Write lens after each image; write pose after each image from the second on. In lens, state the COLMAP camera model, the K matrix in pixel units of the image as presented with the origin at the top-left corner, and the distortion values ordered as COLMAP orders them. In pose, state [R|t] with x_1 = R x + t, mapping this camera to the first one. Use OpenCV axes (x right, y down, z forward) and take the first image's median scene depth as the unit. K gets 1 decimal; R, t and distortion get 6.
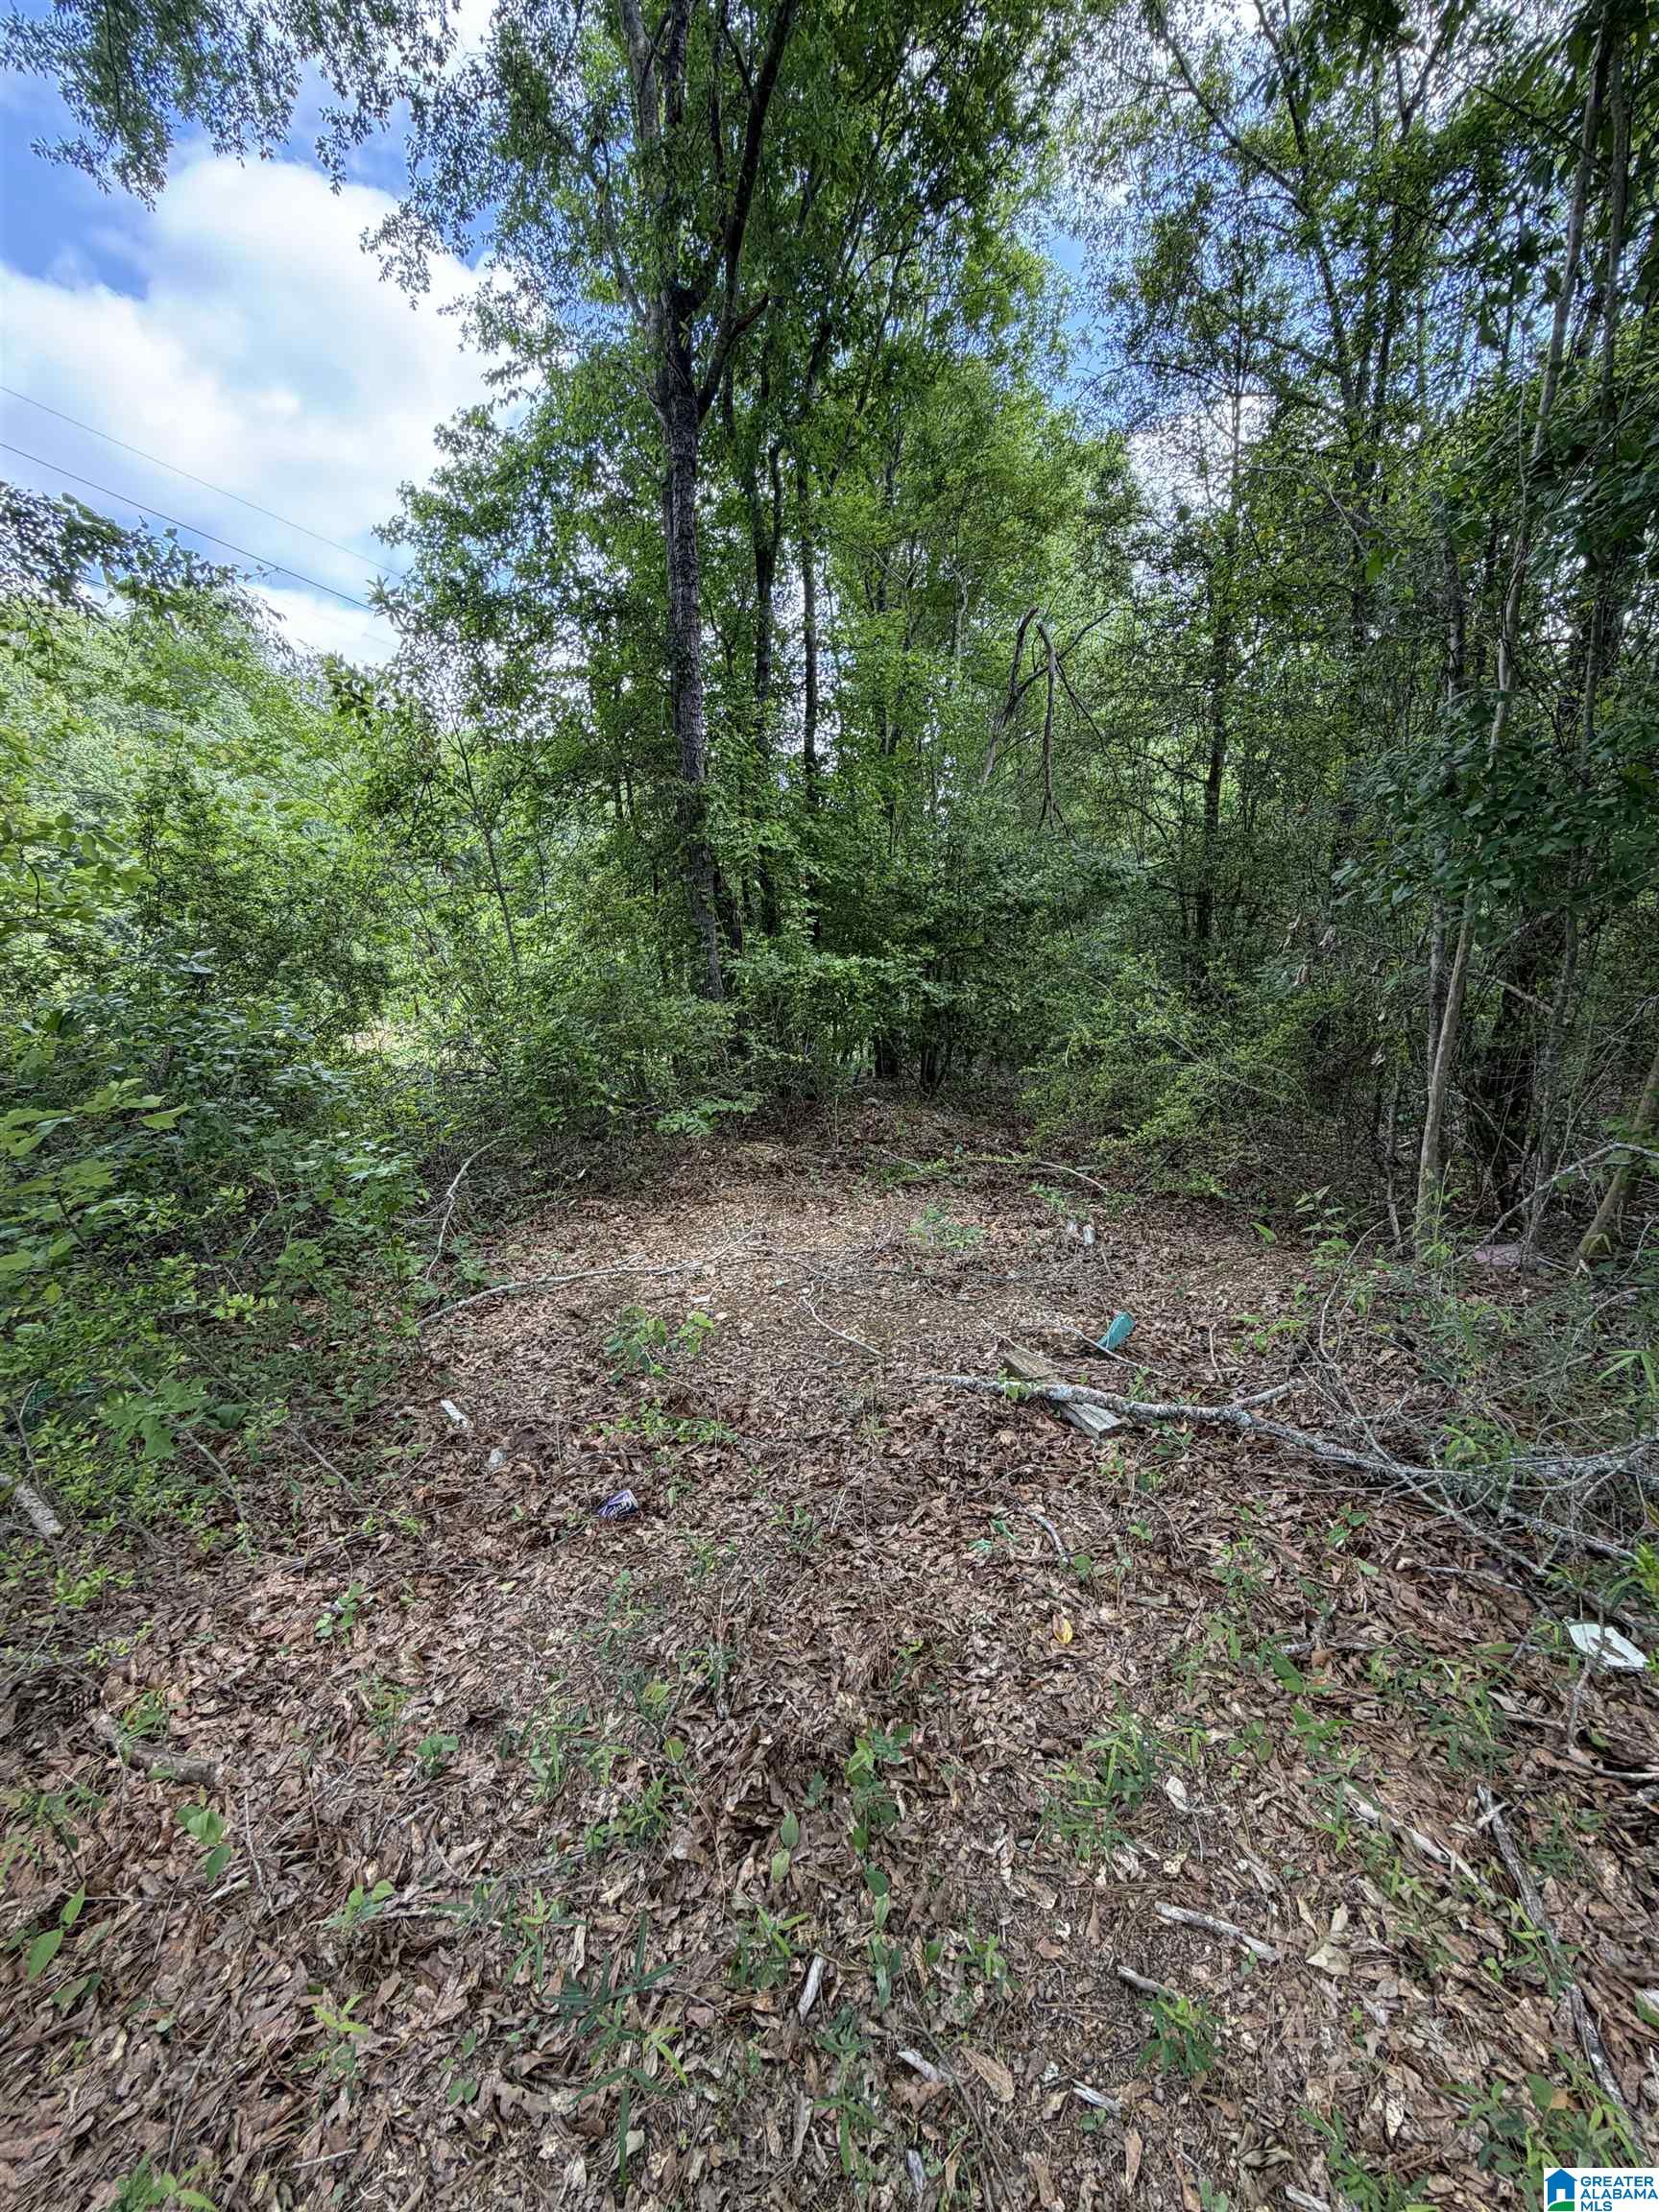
lens RADIAL K [[879.8, 0, 826.2], [0, 879.8, 1103.1], [0, 0, 1]] dist [-0.000085, -0.000558]
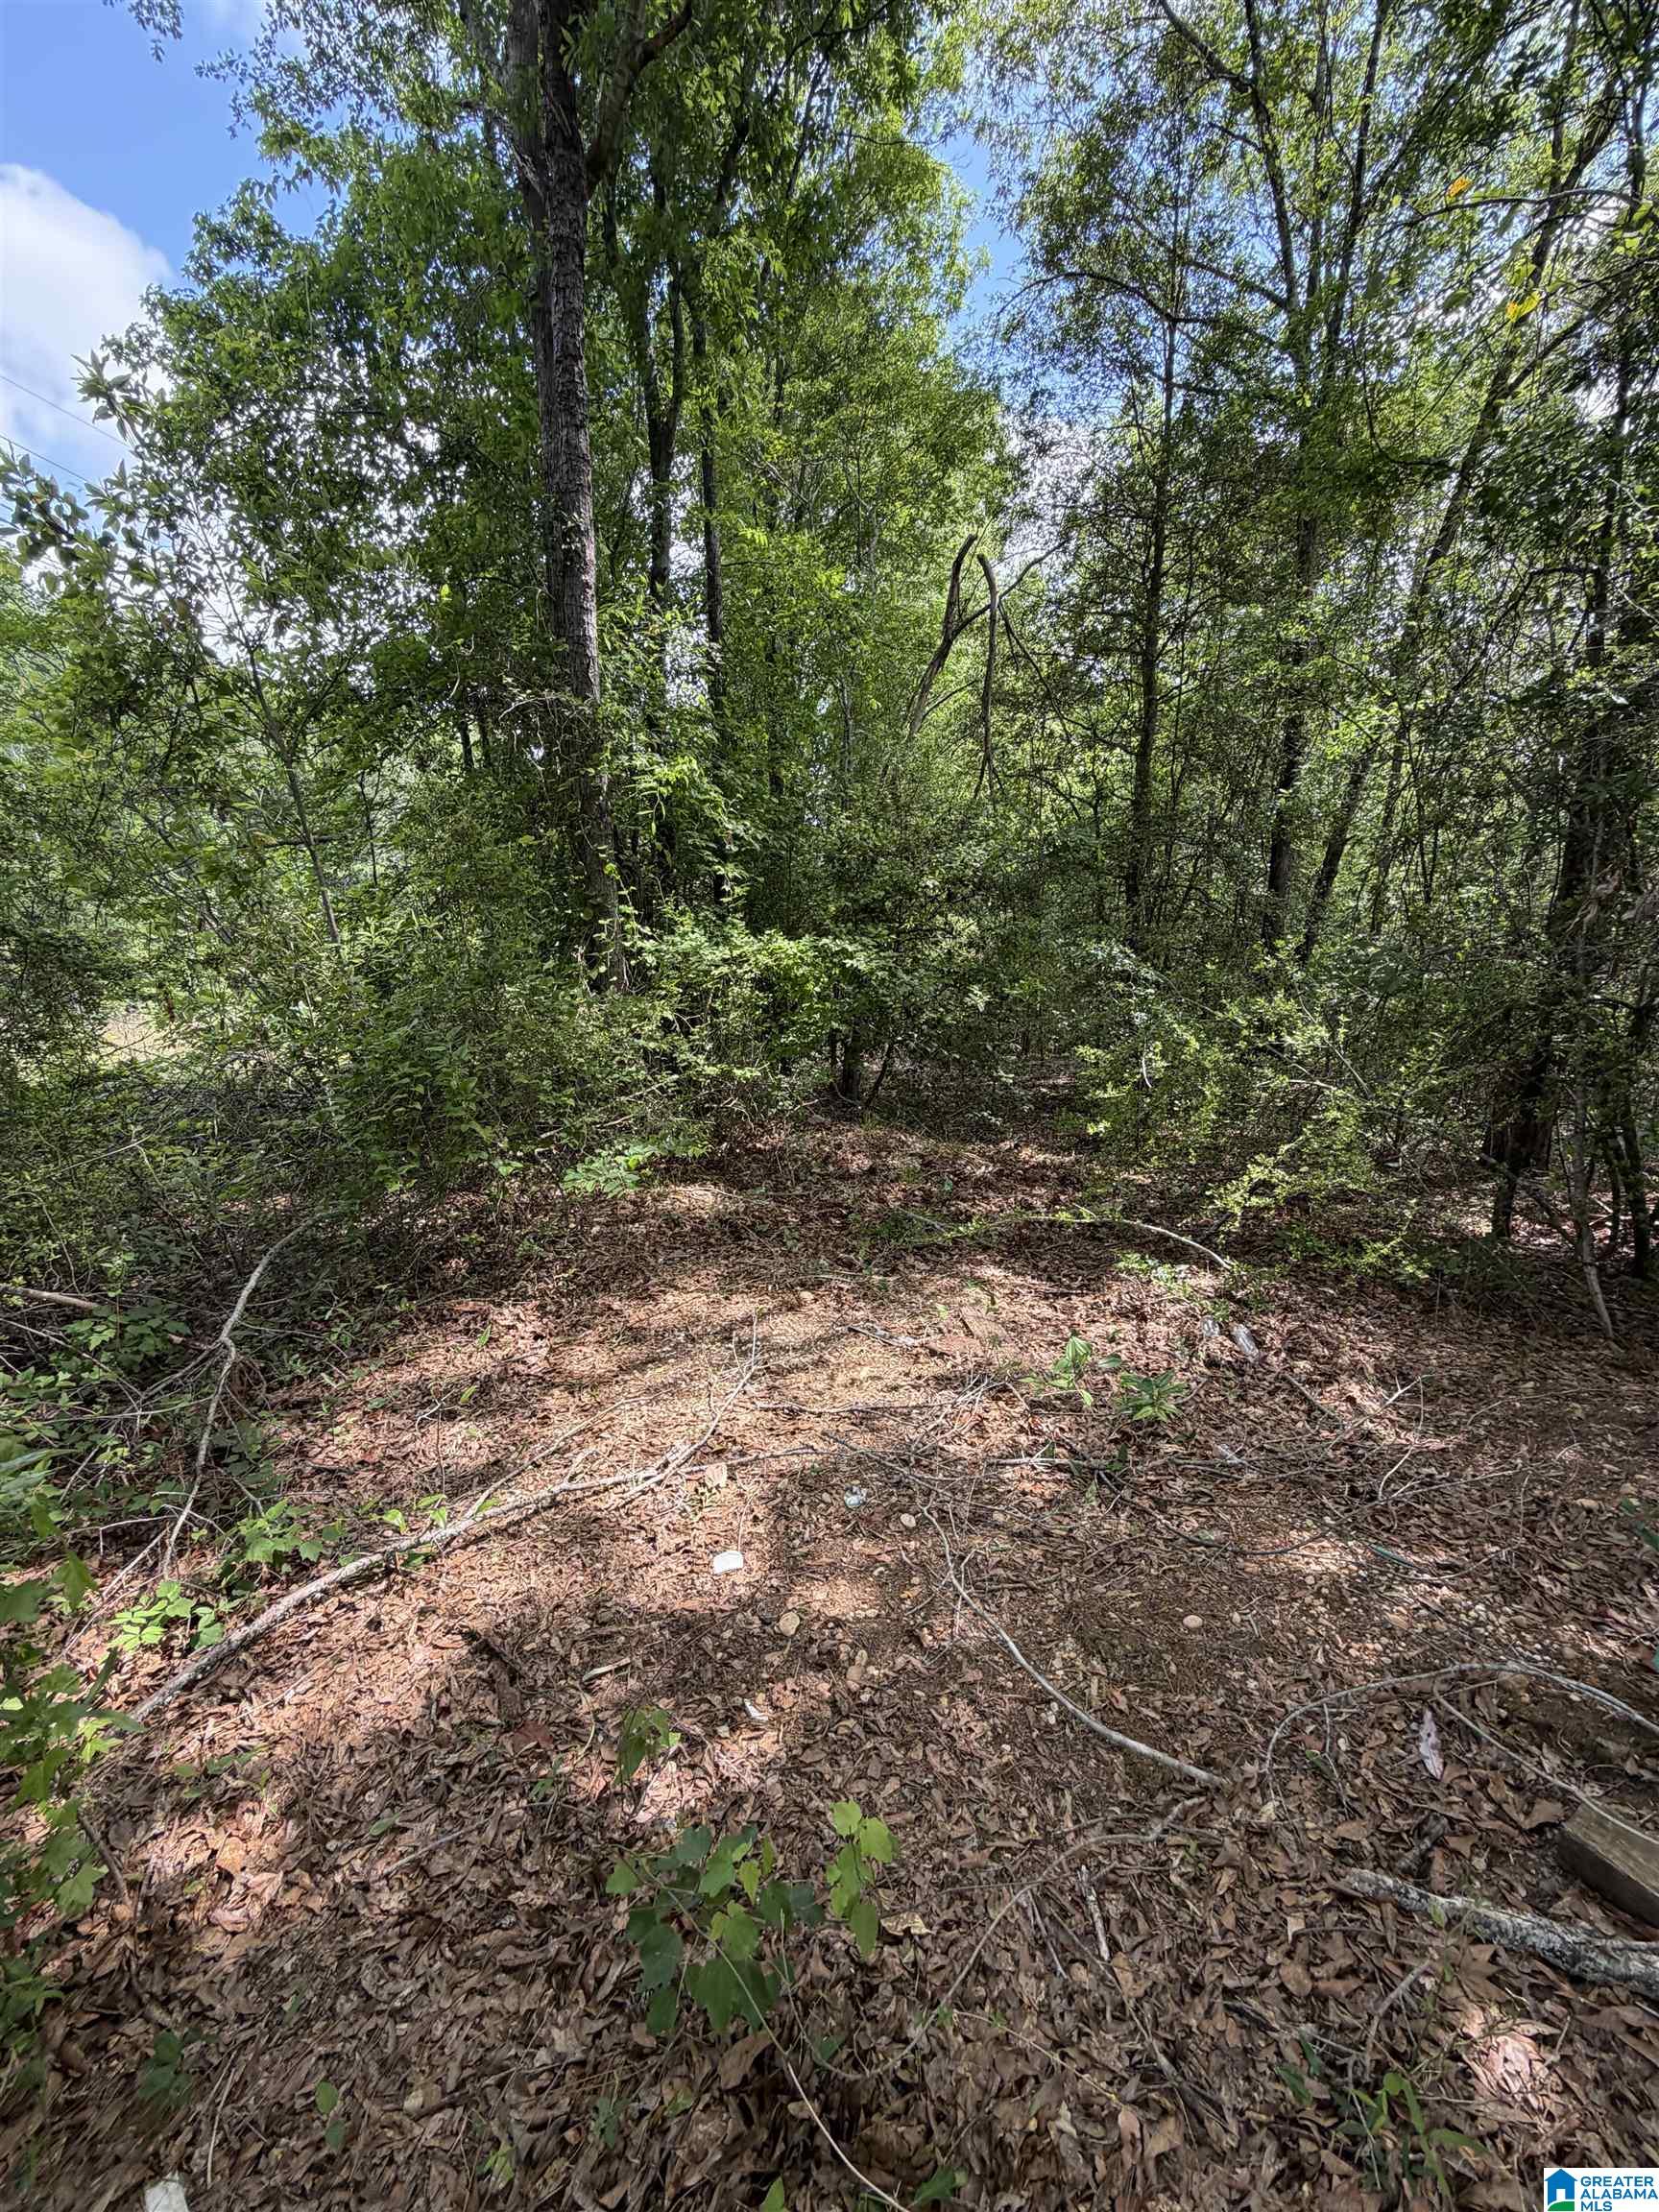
lens RADIAL K [[879.8, 0, 826.2], [0, 879.8, 1103.1], [0, 0, 1]] dist [-0.000085, -0.000558]
pose [[0.985913, -0.024060, 0.165518, -0.072311], [0.021181, 0.999592, 0.019138, -0.031042], [-0.165911, -0.015363, 0.986021, 0.202345]]
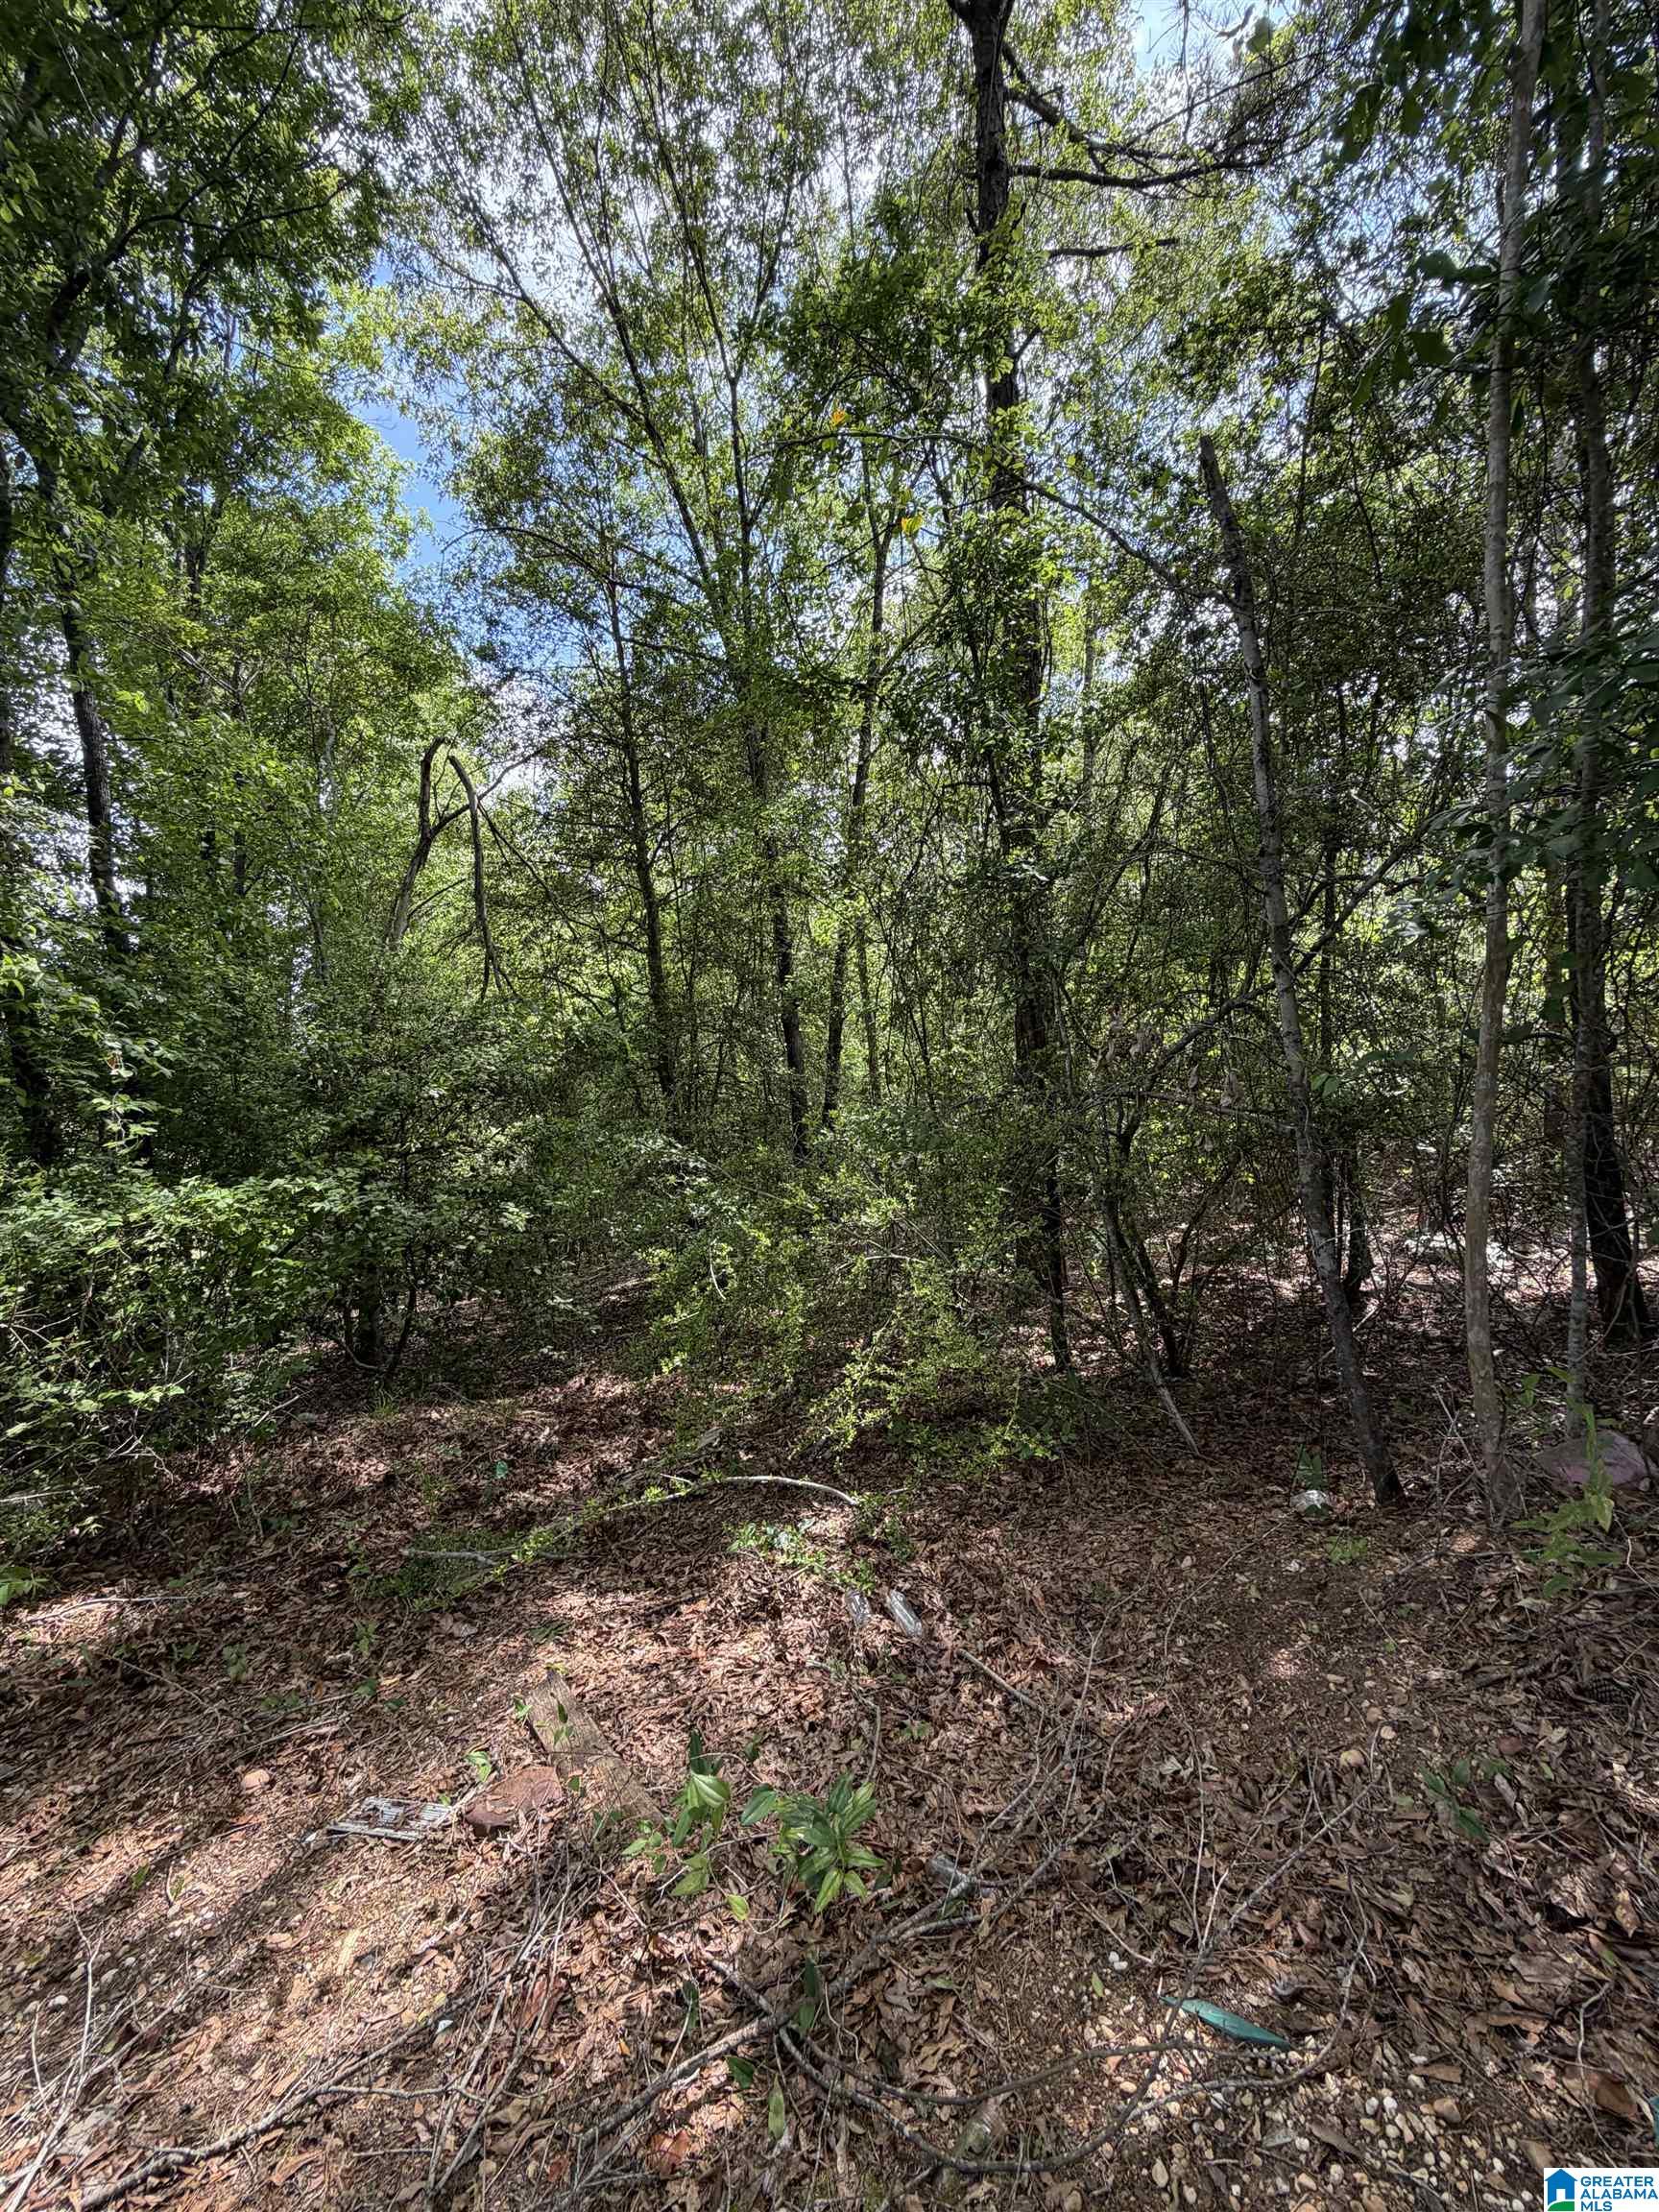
lens RADIAL K [[886.7, 0, 841.8], [0, 886.7, 1083.0], [0, 0, 1]] dist [-0.012764, -0.000085]
pose [[0.769782, -0.072728, 0.634150, -0.027097], [0.221693, 0.962104, -0.158768, -0.045229], [-0.598572, 0.262803, 0.756734, 0.281858]]
